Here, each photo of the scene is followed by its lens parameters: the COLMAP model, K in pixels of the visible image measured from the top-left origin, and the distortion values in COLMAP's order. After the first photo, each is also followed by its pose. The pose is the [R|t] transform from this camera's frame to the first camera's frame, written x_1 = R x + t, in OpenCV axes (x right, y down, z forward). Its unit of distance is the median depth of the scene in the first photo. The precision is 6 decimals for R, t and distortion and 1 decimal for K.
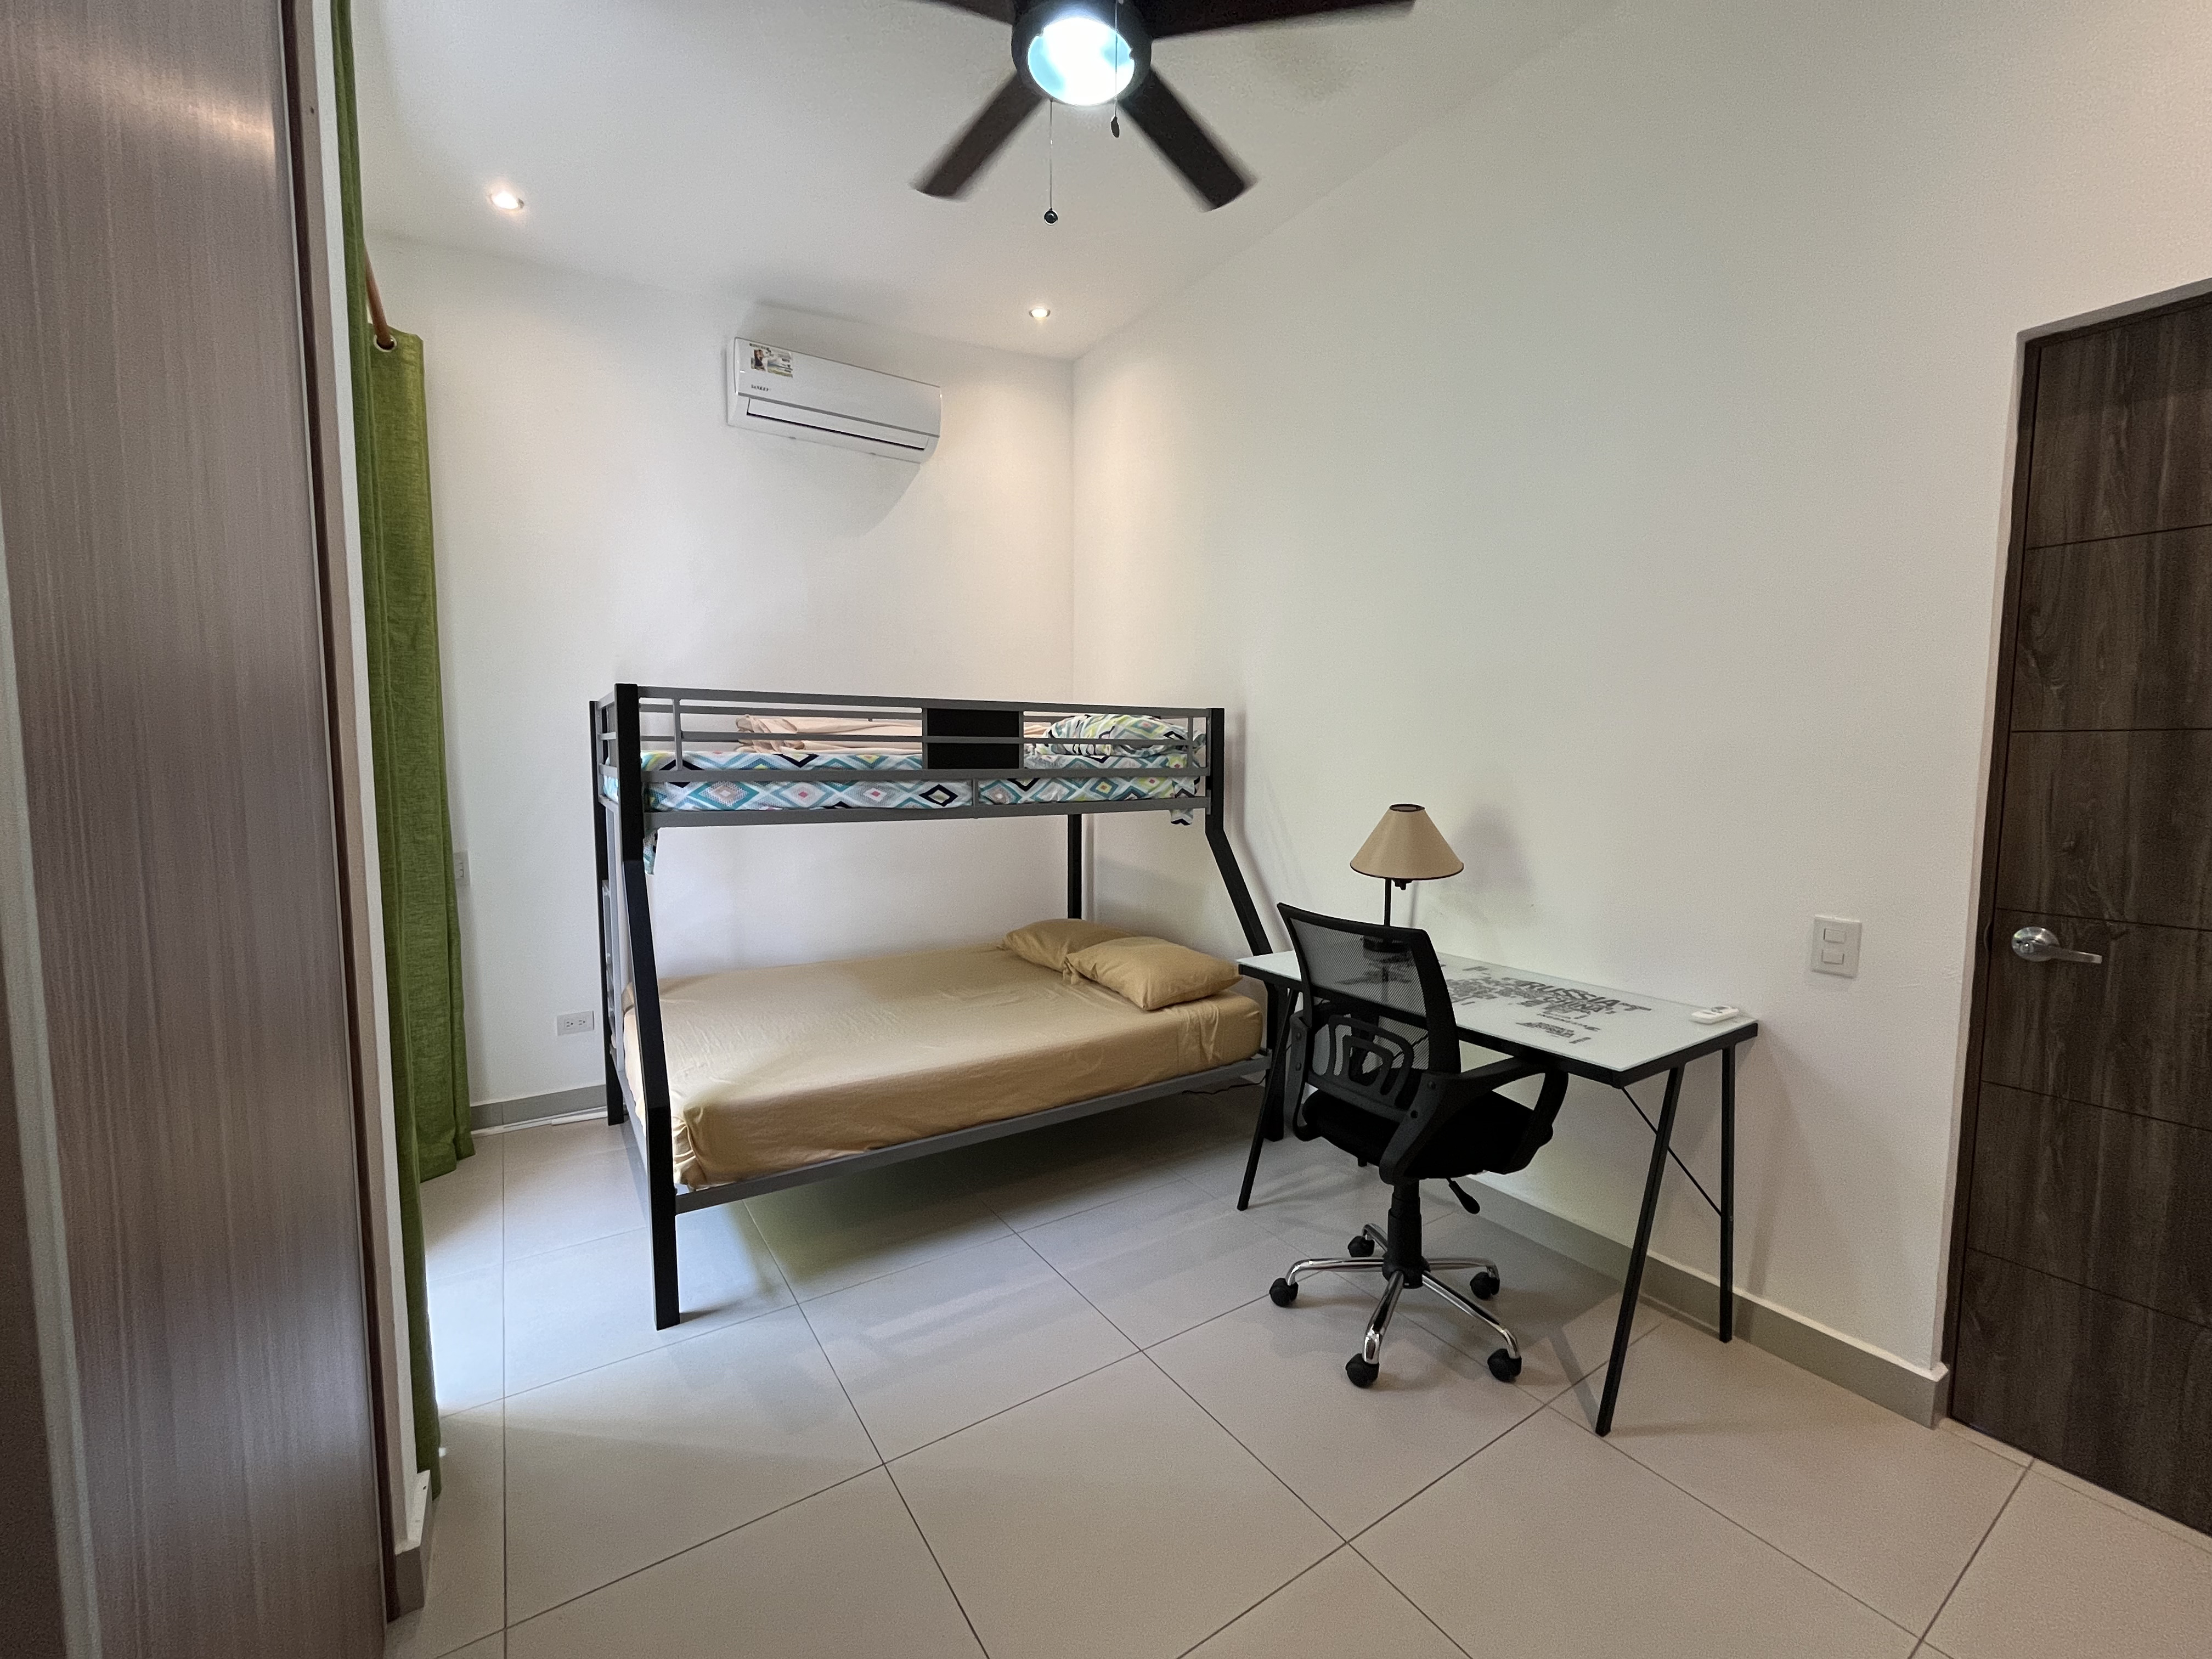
lens RADIAL K [[907.9, 0, 1104.8], [0, 907.9, 827.2], [0, 0, 1]] dist [-0.002054, -0.000443]
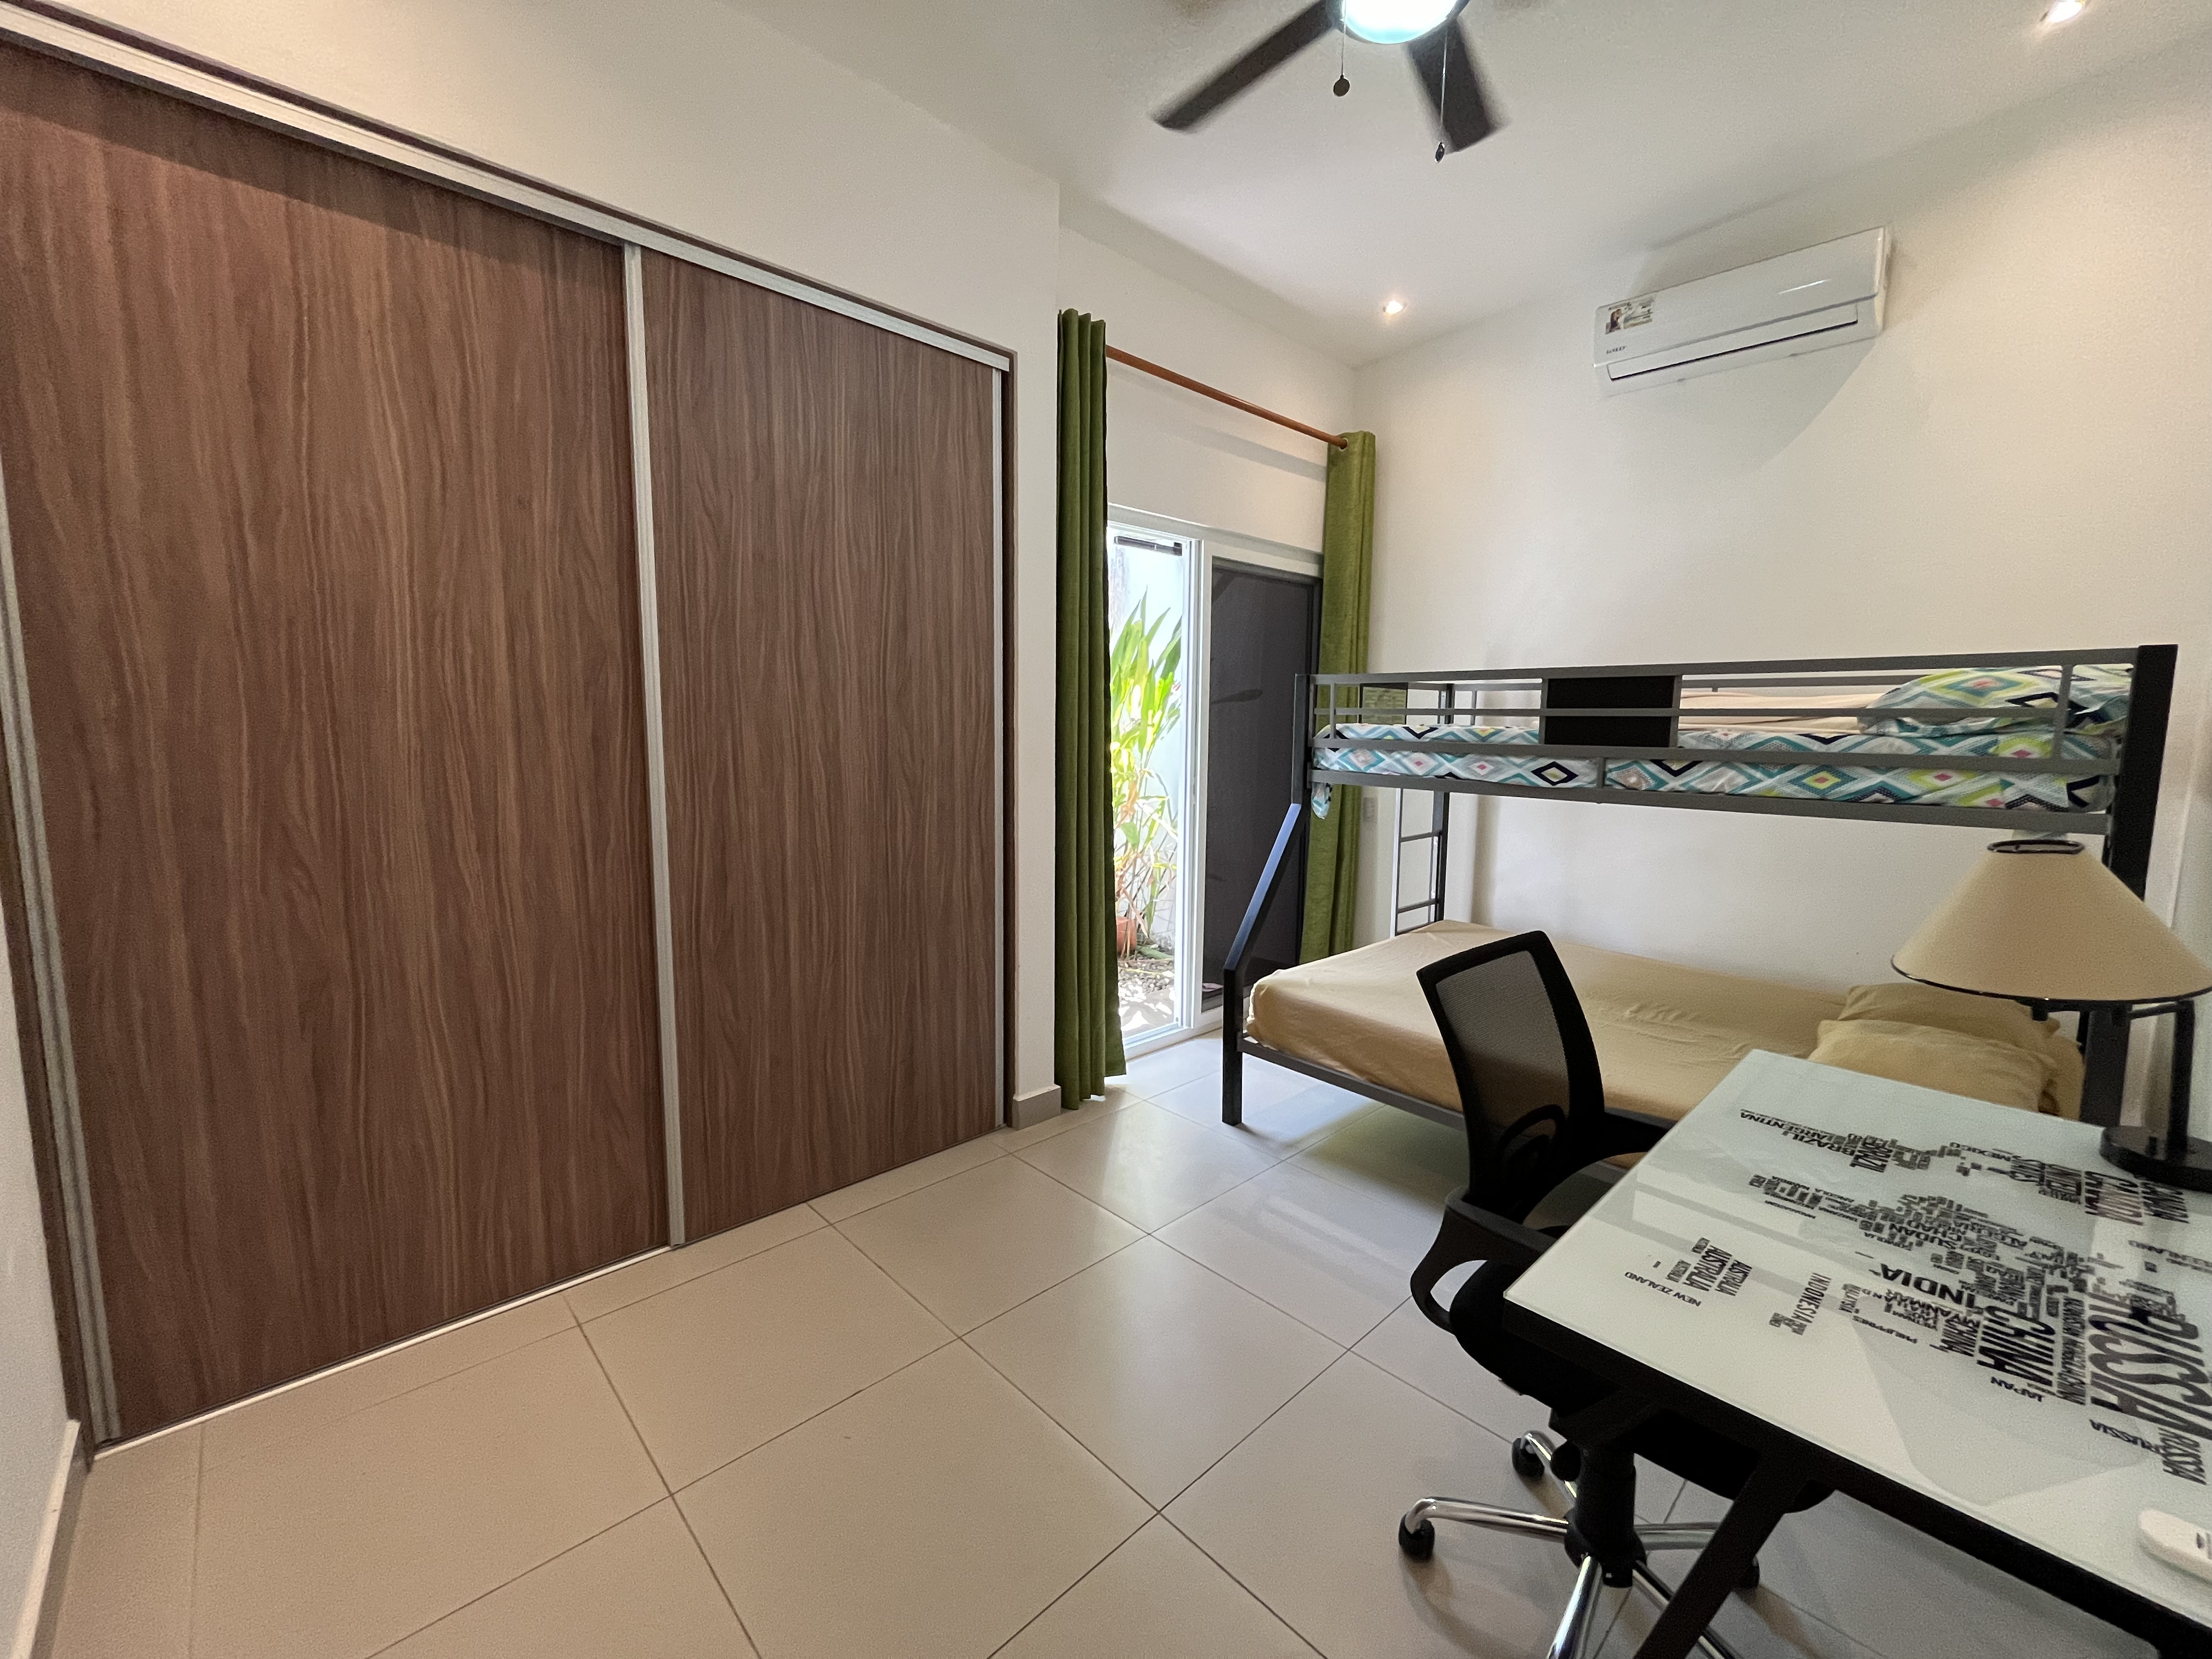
lens RADIAL K [[907.9, 0, 1104.8], [0, 907.9, 827.2], [0, 0, 1]] dist [-0.002054, -0.000443]
pose [[0.168063, 0.113110, -0.979265, 0.637049], [-0.088727, 0.991099, 0.099250, -0.031578], [0.981775, 0.070207, 0.176603, 0.392355]]
